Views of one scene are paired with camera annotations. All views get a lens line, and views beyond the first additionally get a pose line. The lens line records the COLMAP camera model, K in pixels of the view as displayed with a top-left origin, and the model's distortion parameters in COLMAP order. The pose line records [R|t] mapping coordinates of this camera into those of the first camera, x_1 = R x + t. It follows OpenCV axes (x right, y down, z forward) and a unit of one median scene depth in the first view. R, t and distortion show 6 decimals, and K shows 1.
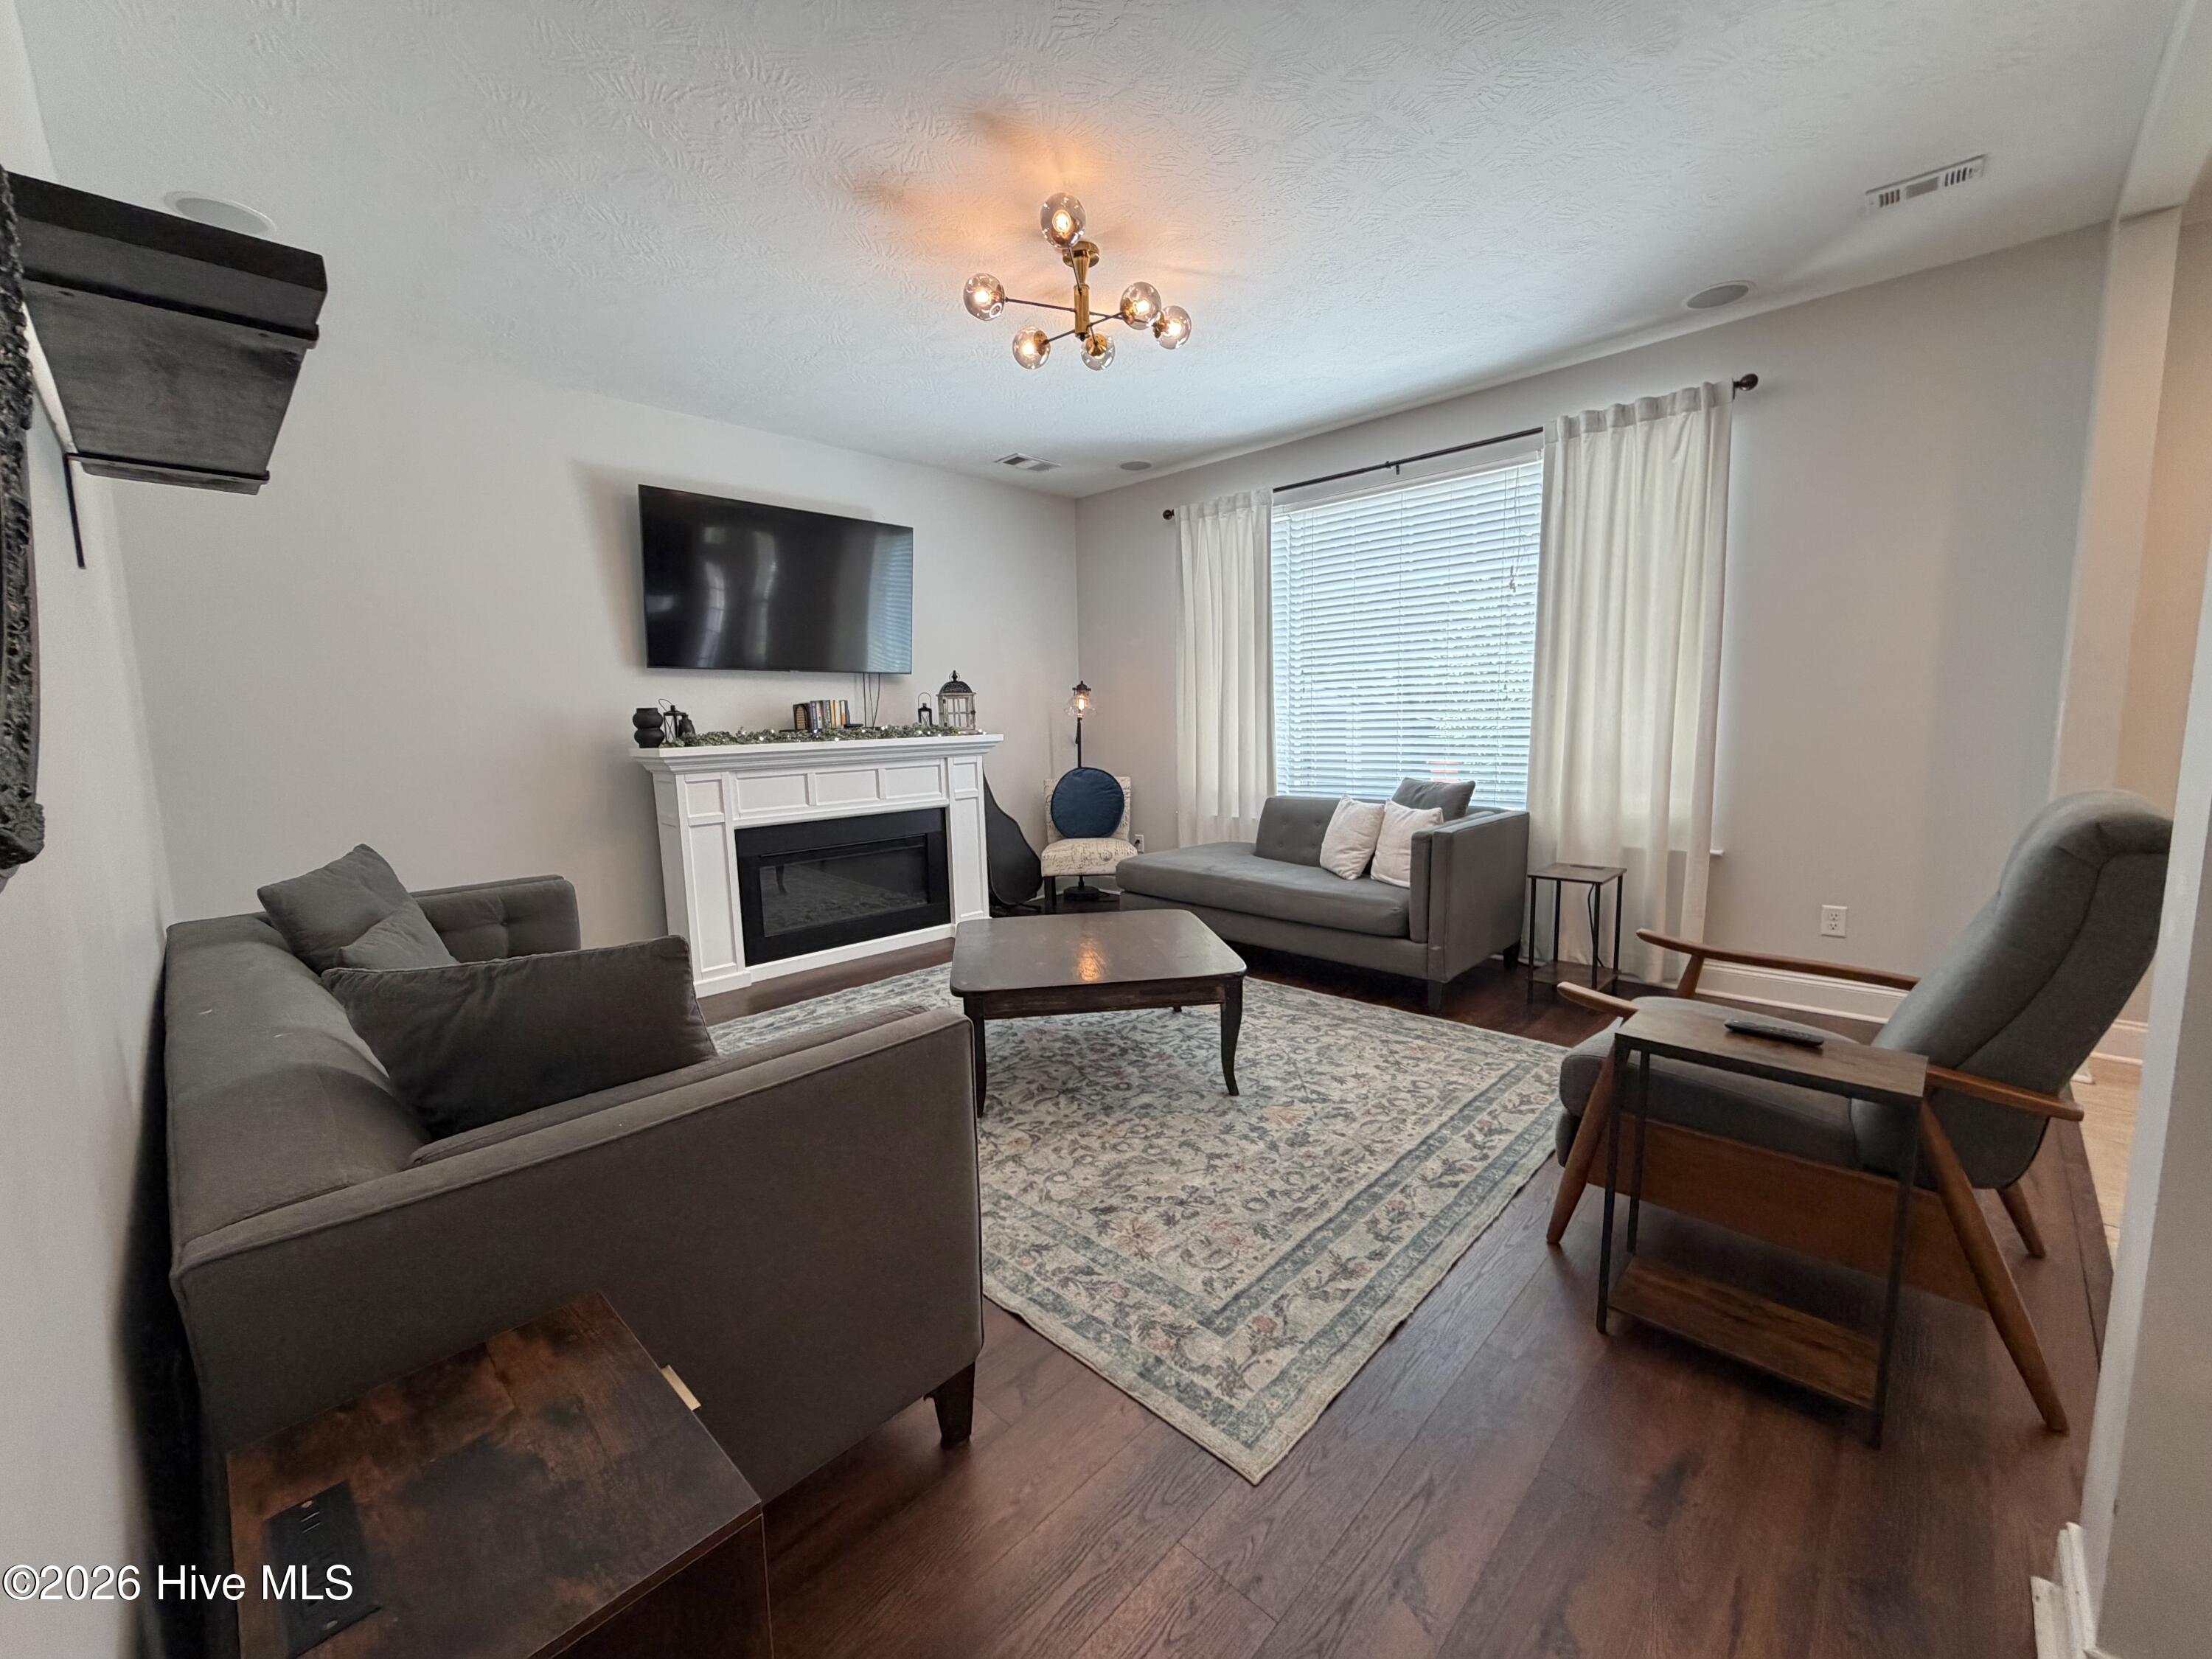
lens RADIAL K [[878.6, 0, 1102.5], [0, 878.6, 825.7], [0, 0, 1]] dist [0.001030, -0.008836]
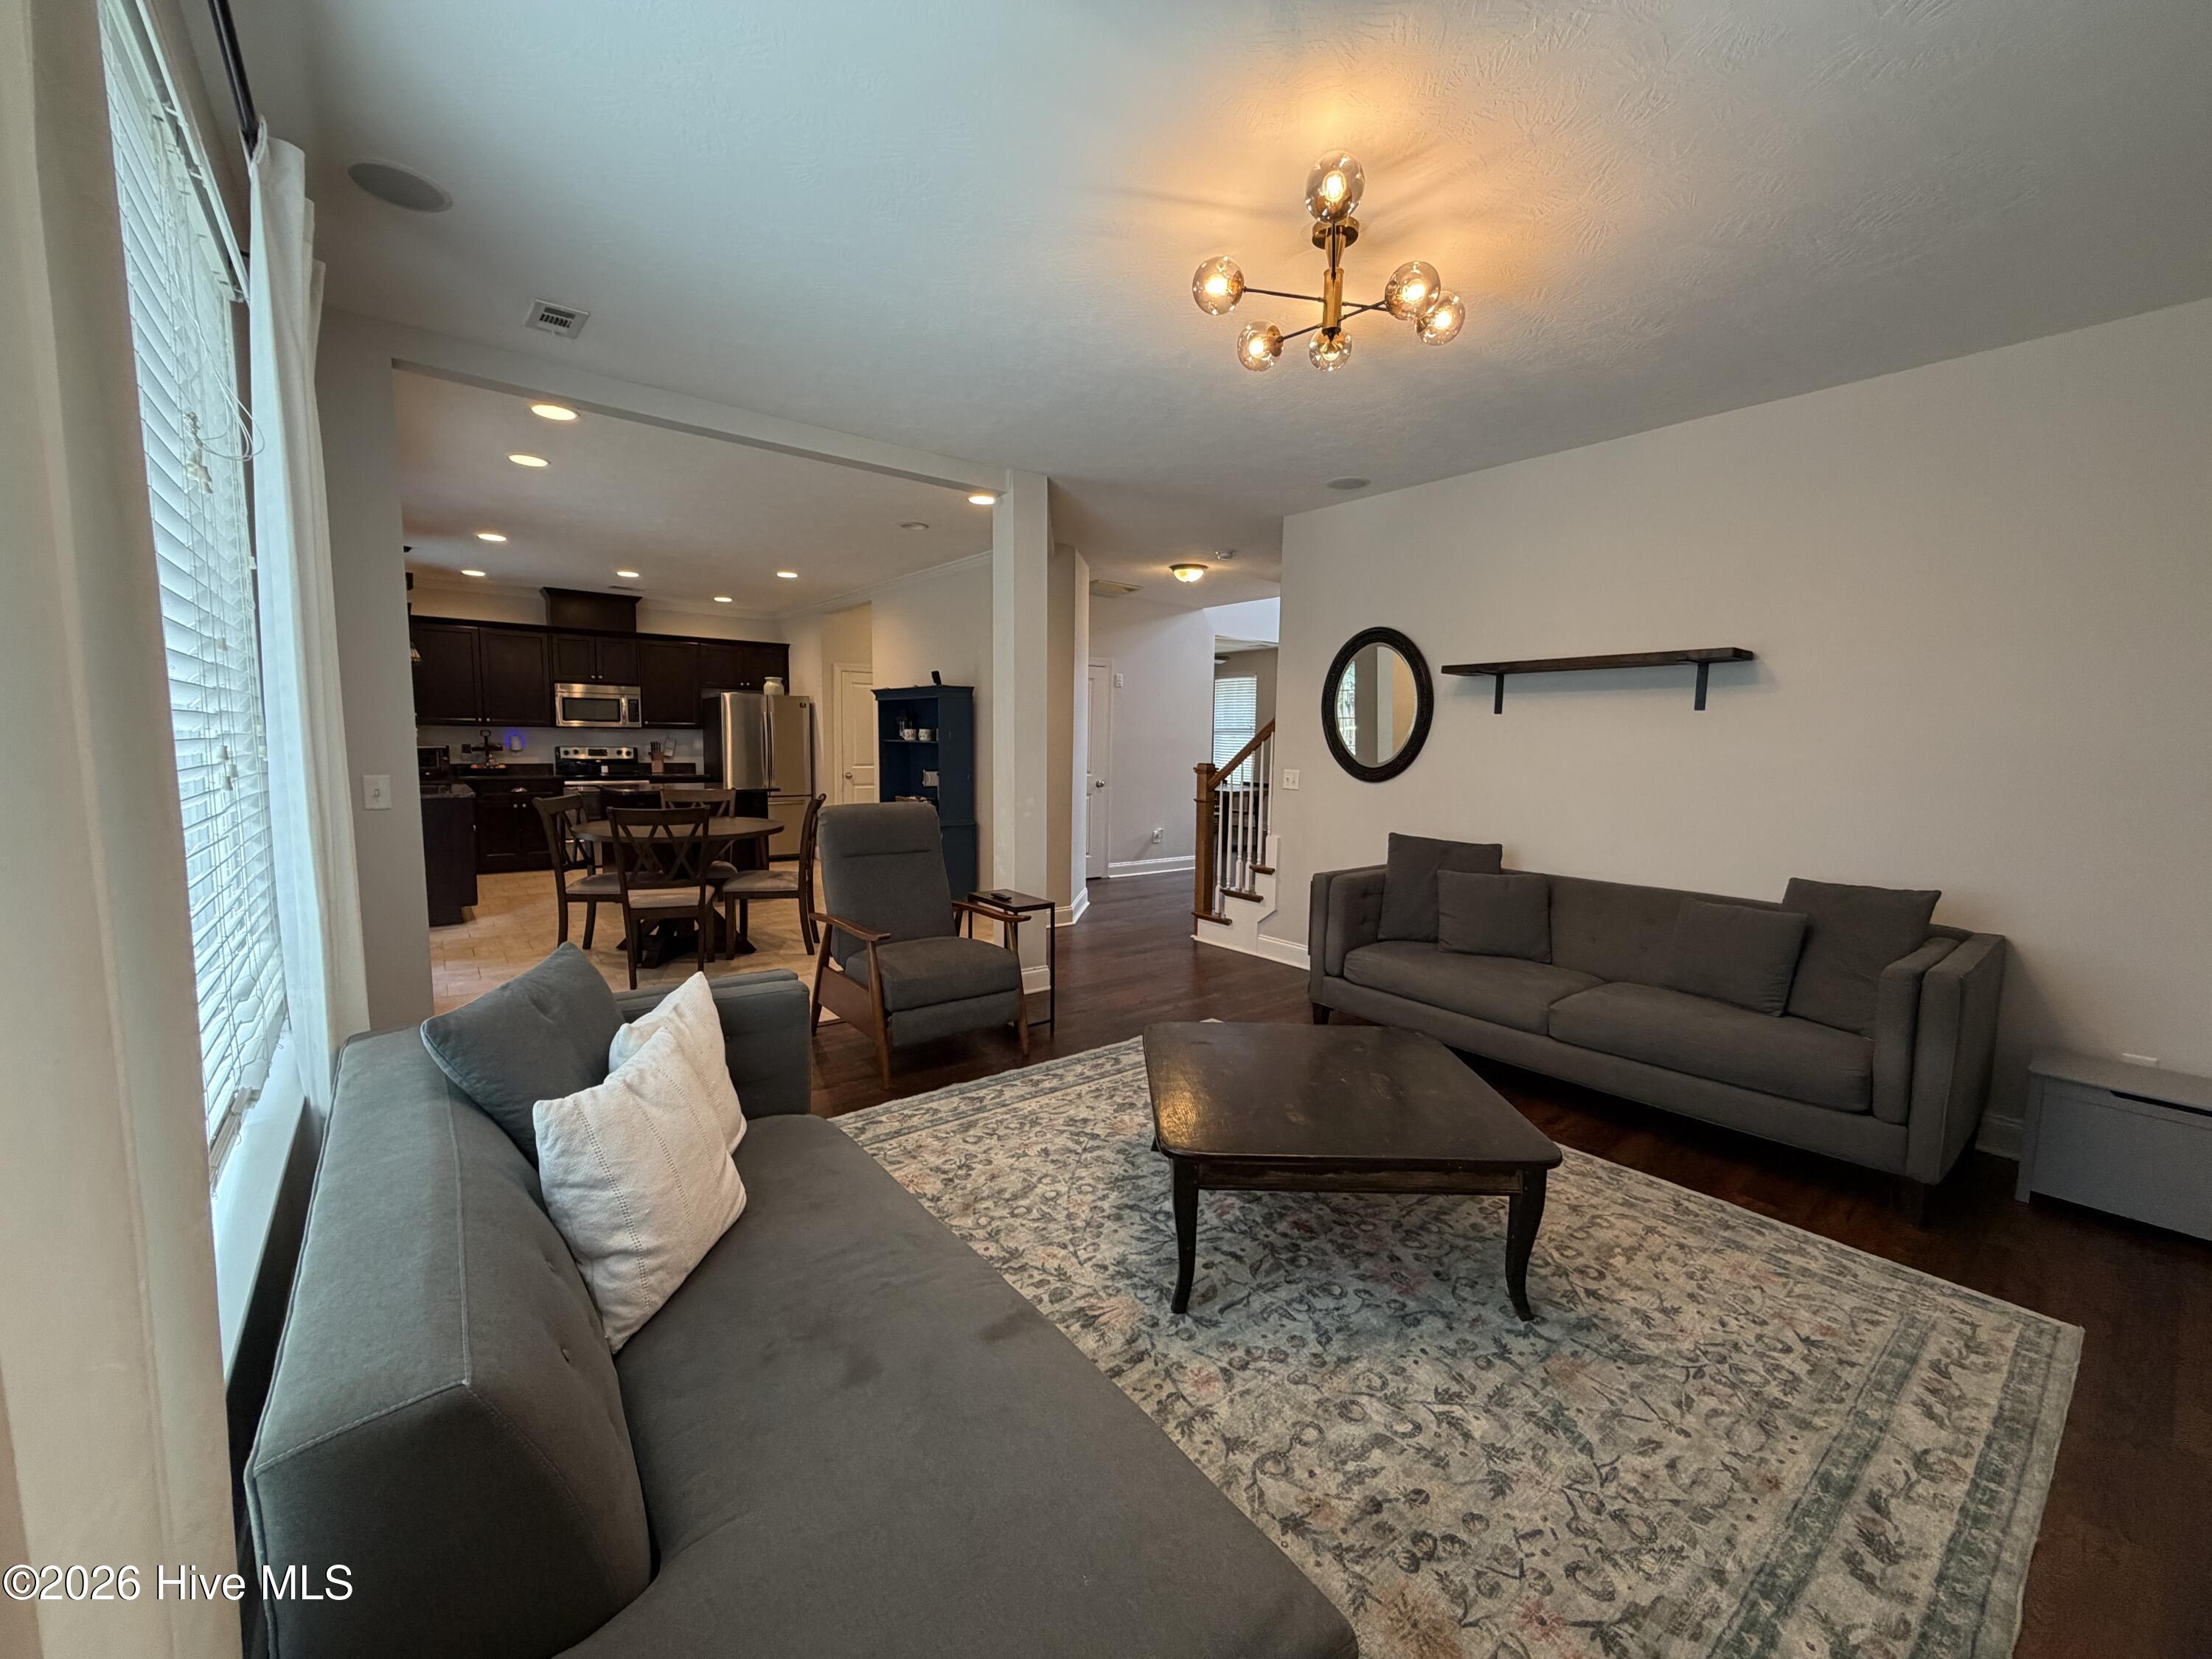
lens RADIAL K [[878.6, 0, 1102.5], [0, 878.6, 825.7], [0, 0, 1]] dist [0.001030, -0.008836]
pose [[-0.991203, -0.005370, 0.132245, 0.068390], [0.023674, 0.975868, 0.217072, -0.252975], [-0.130219, 0.218293, -0.967156, 1.679394]]
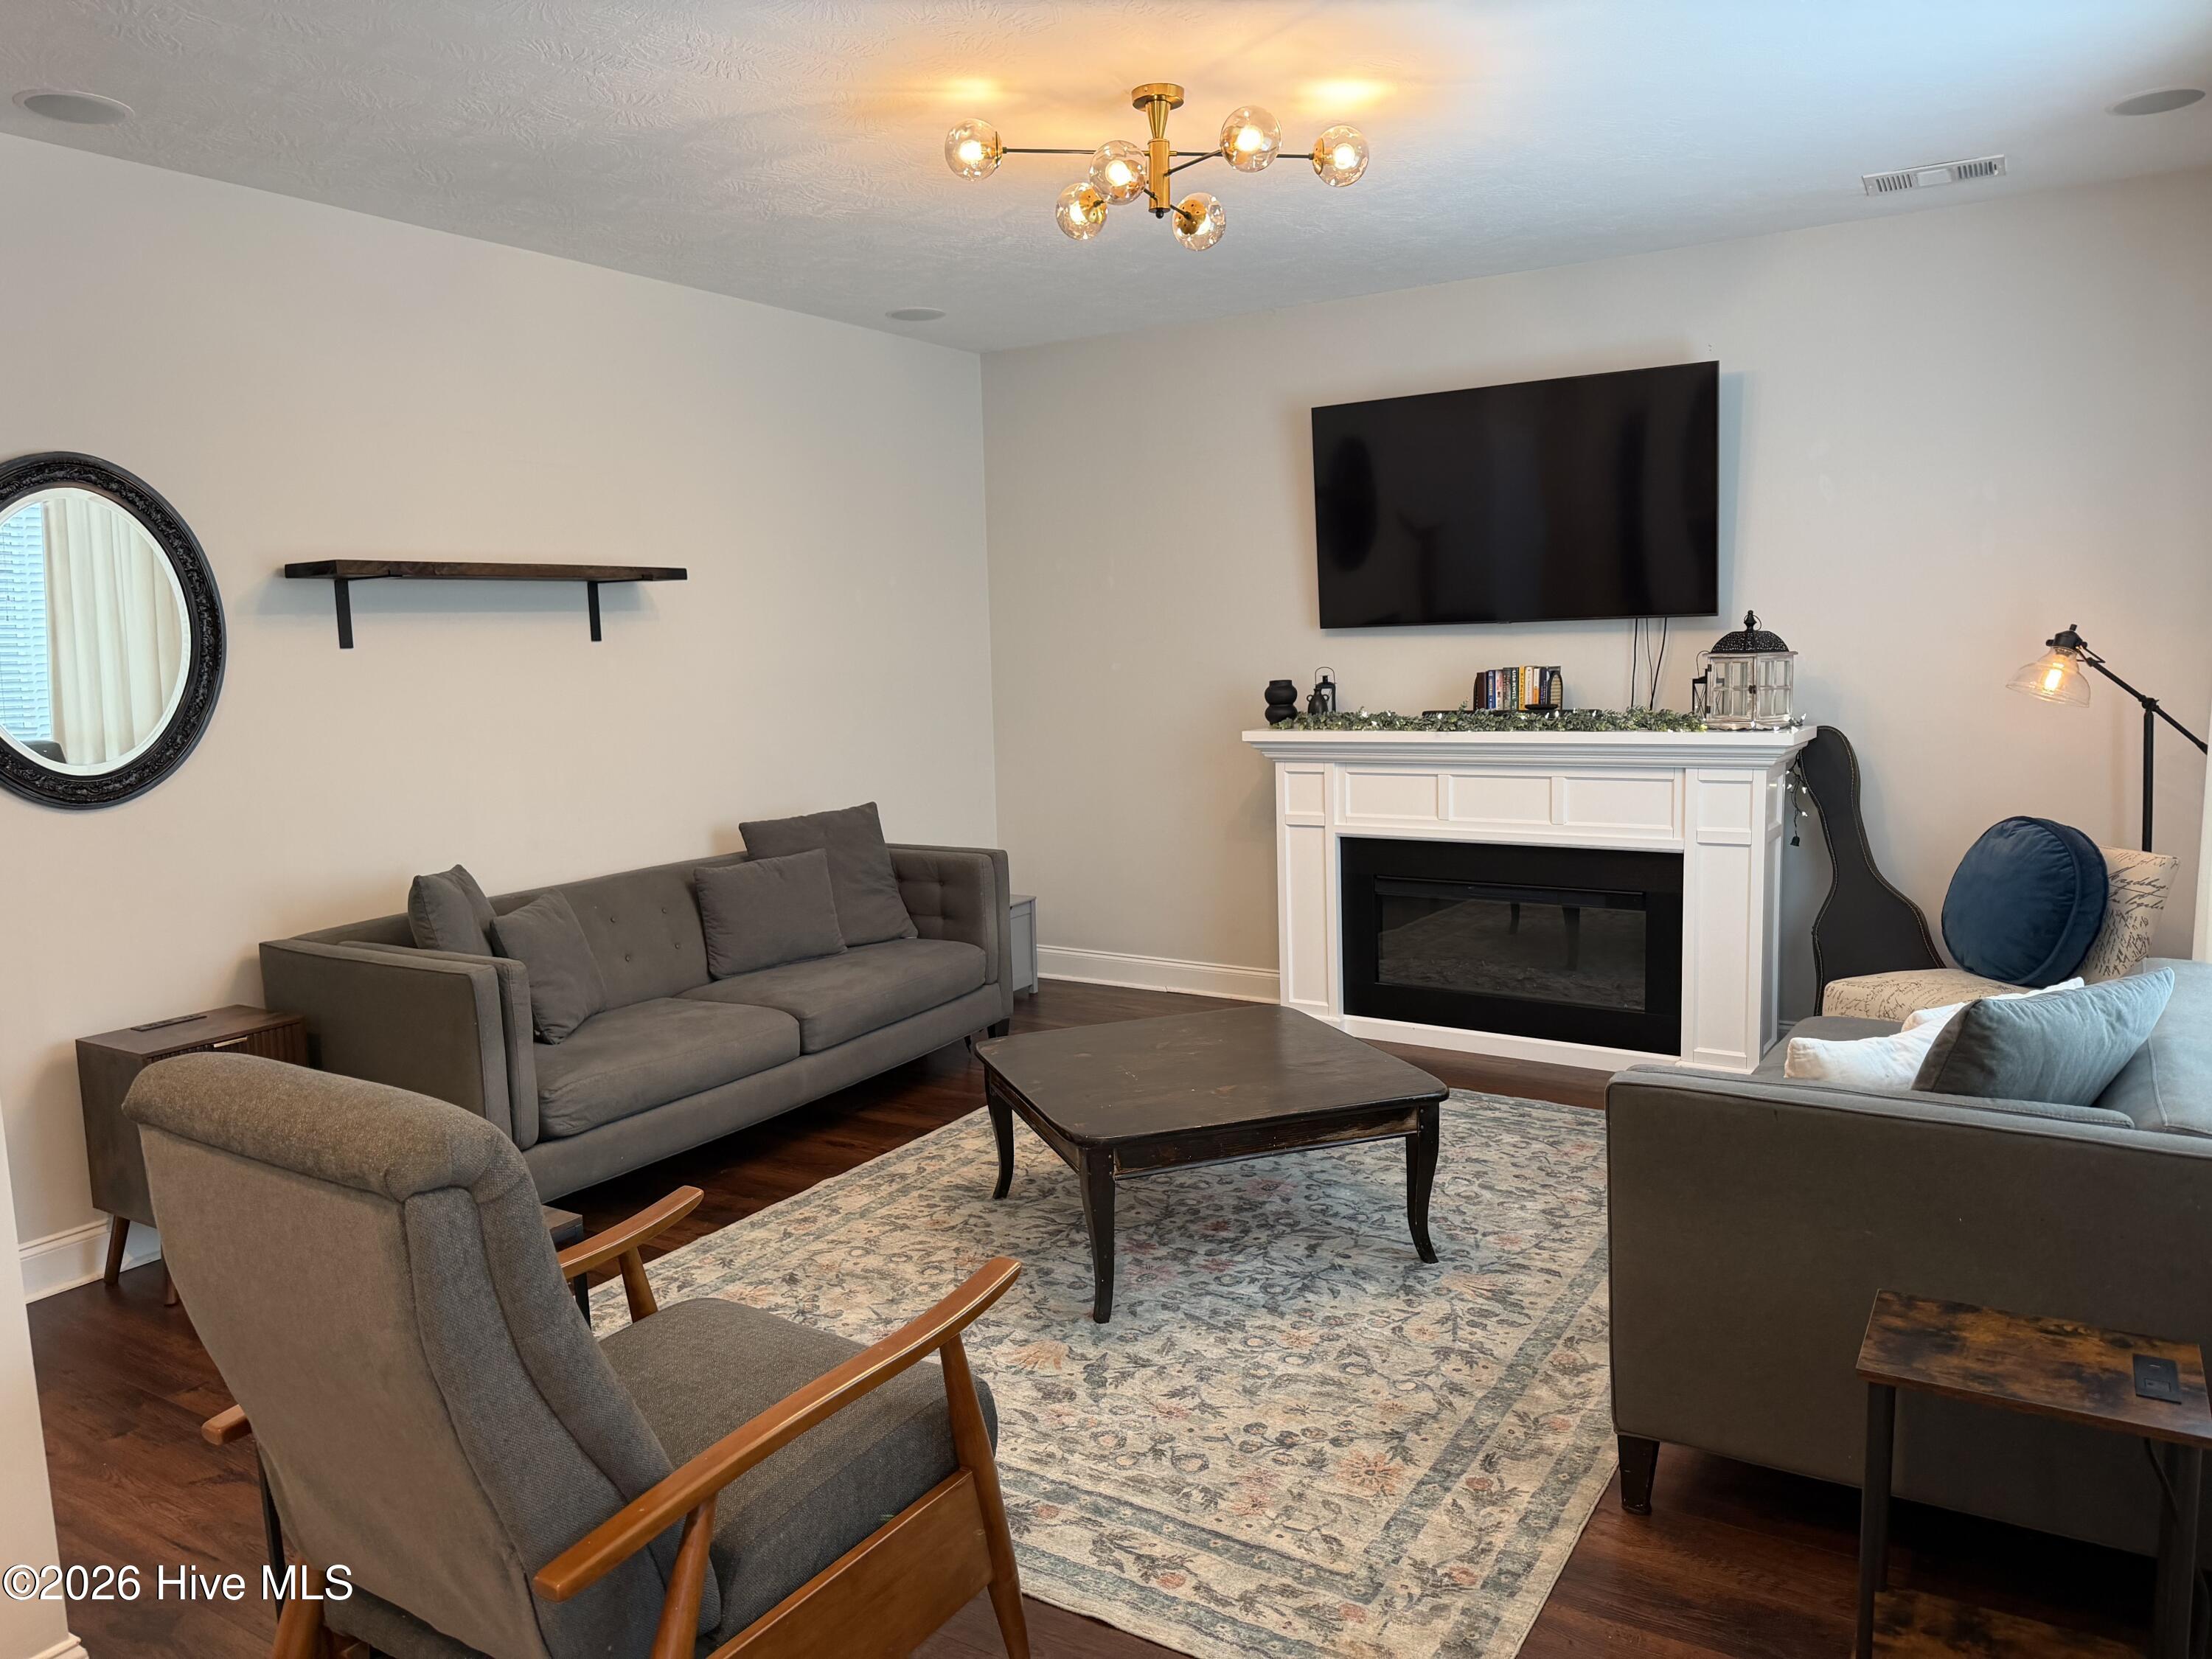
lens RADIAL K [[1540.0, 0, 1107.2], [0, 1540.0, 833.7], [0, 0, 1]] dist [0.178878, -0.376900]
pose [[0.209703, 0.138022, -0.967975, 1.102748], [-0.097111, 0.988032, 0.119843, -0.182033], [0.972931, 0.068870, 0.220597, 0.624437]]
